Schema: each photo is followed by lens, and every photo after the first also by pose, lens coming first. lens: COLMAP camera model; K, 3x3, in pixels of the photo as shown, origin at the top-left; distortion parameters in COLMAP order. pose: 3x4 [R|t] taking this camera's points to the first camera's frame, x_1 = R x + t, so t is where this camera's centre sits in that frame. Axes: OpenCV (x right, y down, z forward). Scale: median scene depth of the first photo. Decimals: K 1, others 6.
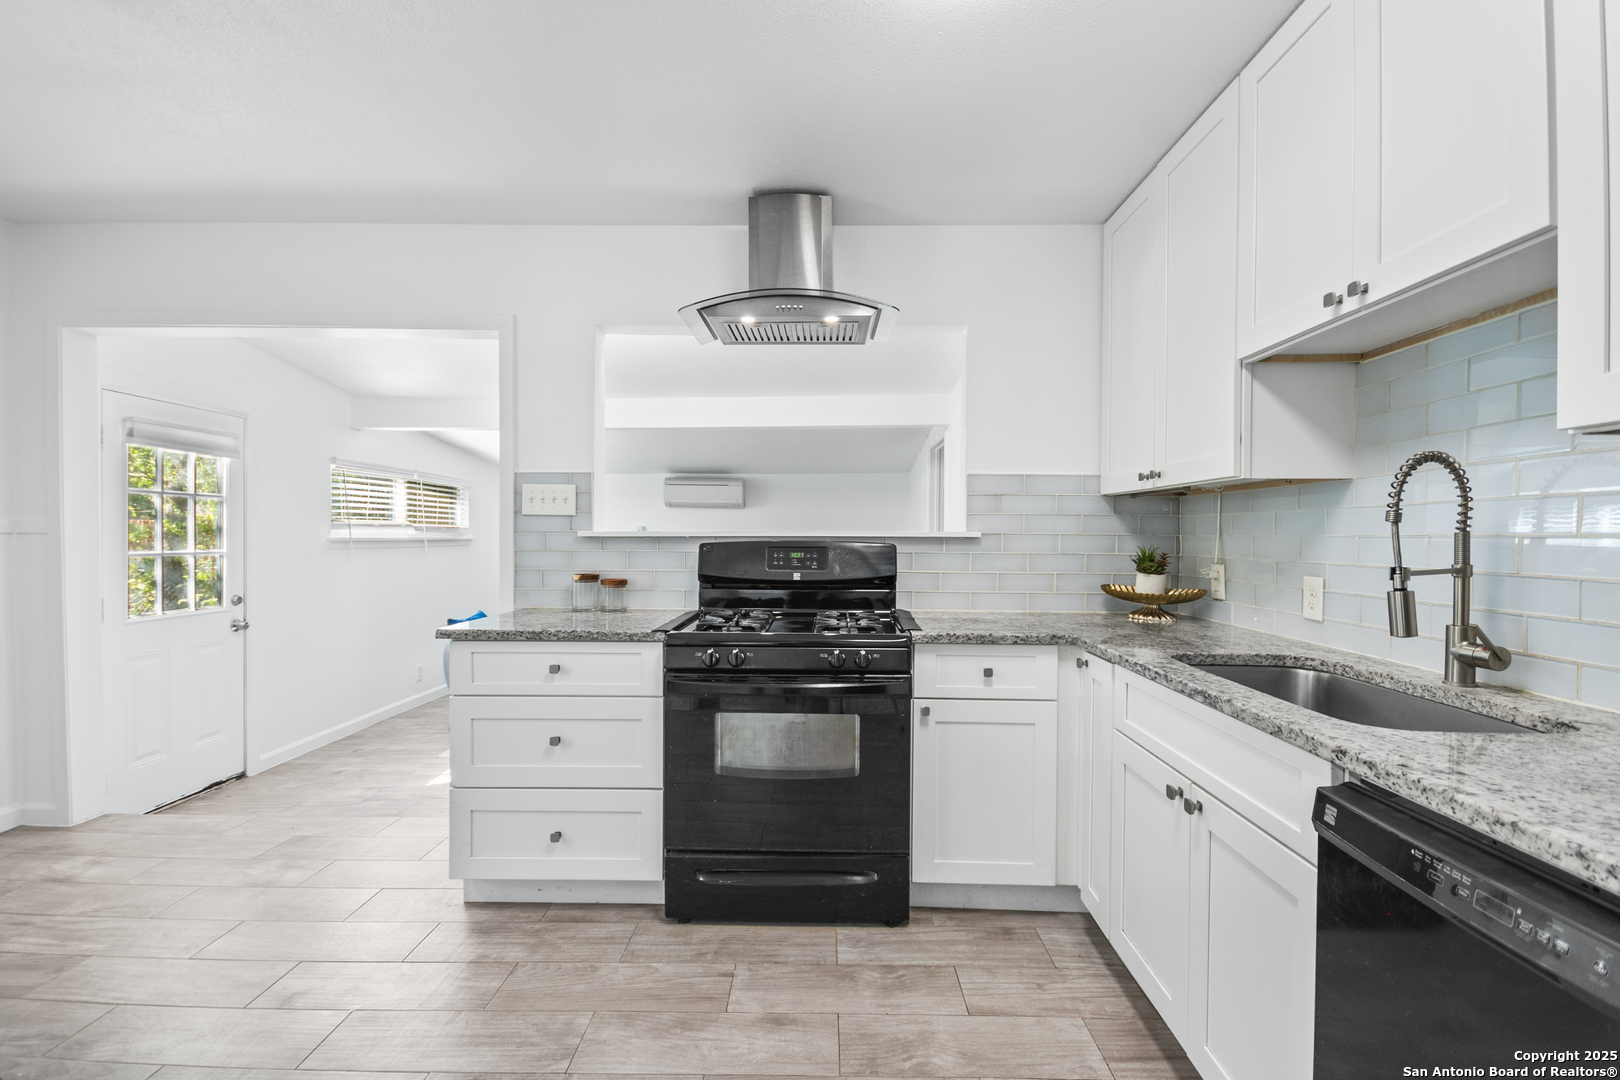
lens RADIAL K [[717.2, 0, 817.5], [0, 717.2, 543.3], [0, 0, 1]] dist [0.002615, -0.002170]
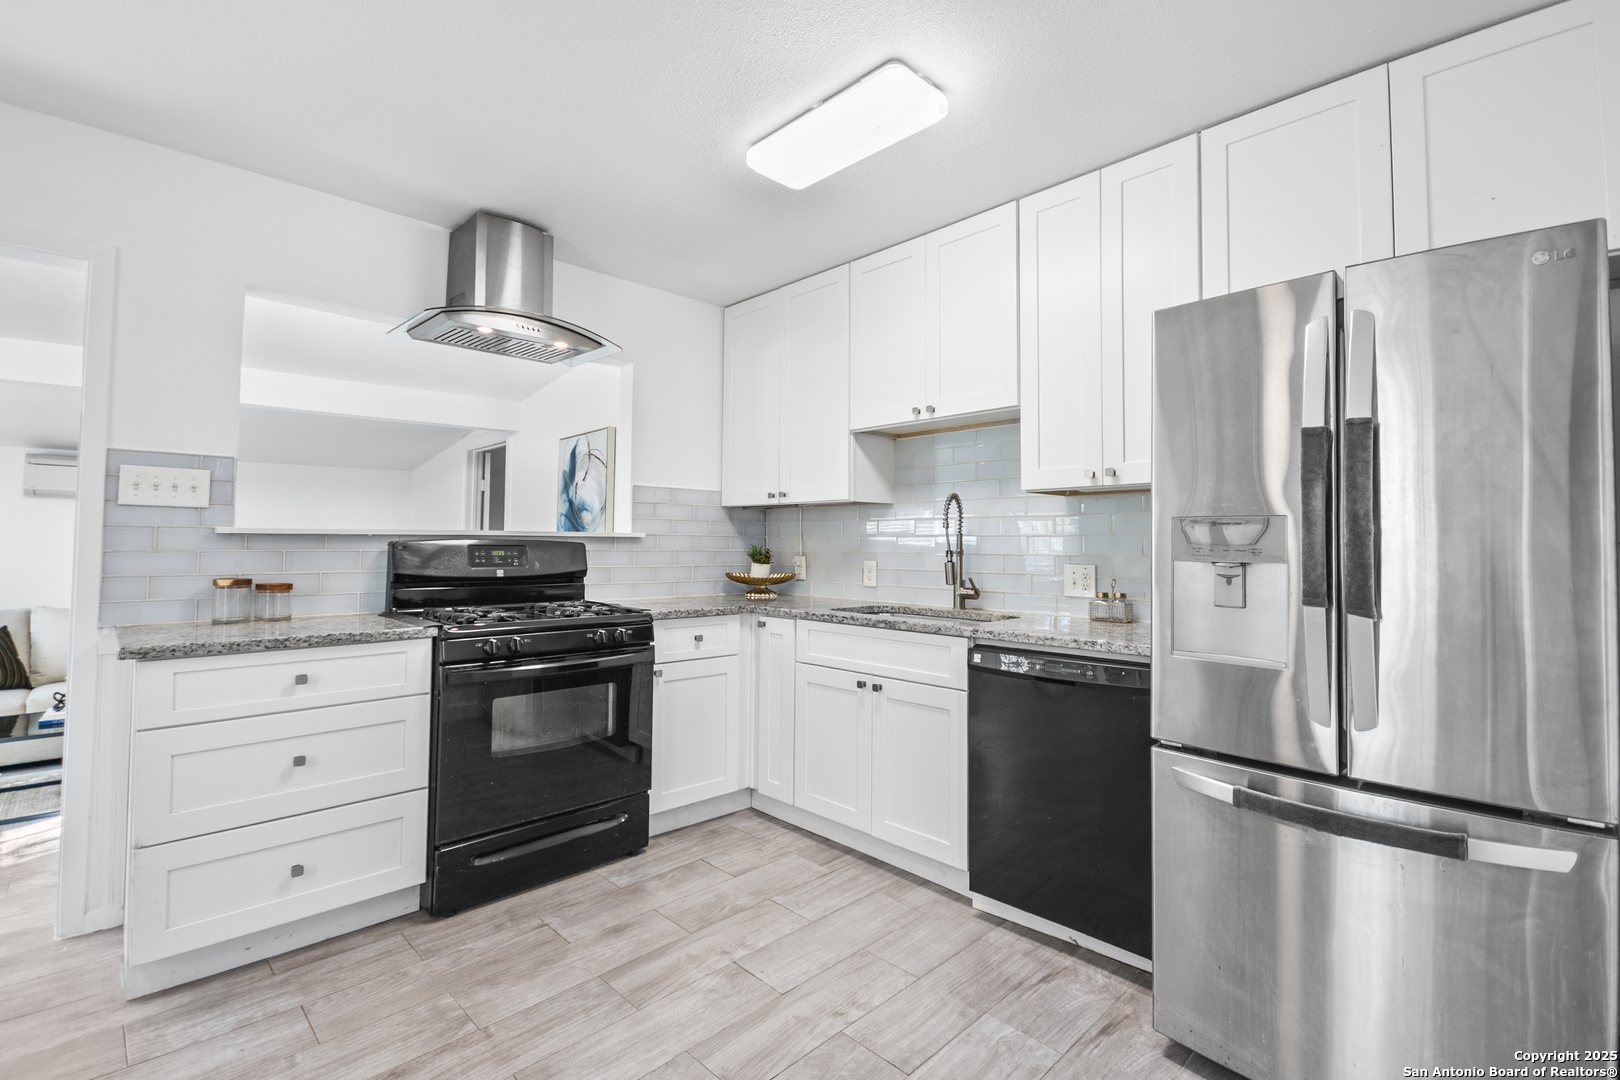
lens RADIAL K [[717.2, 0, 844.0], [0, 717.2, 518.4], [0, 0, 1]] dist [0.002615, -0.002170]
pose [[0.691493, 0.024900, 0.721954, -0.542713], [0.007231, 0.999117, -0.041386, 0.015818], [-0.722347, 0.033839, 0.690703, -0.114919]]
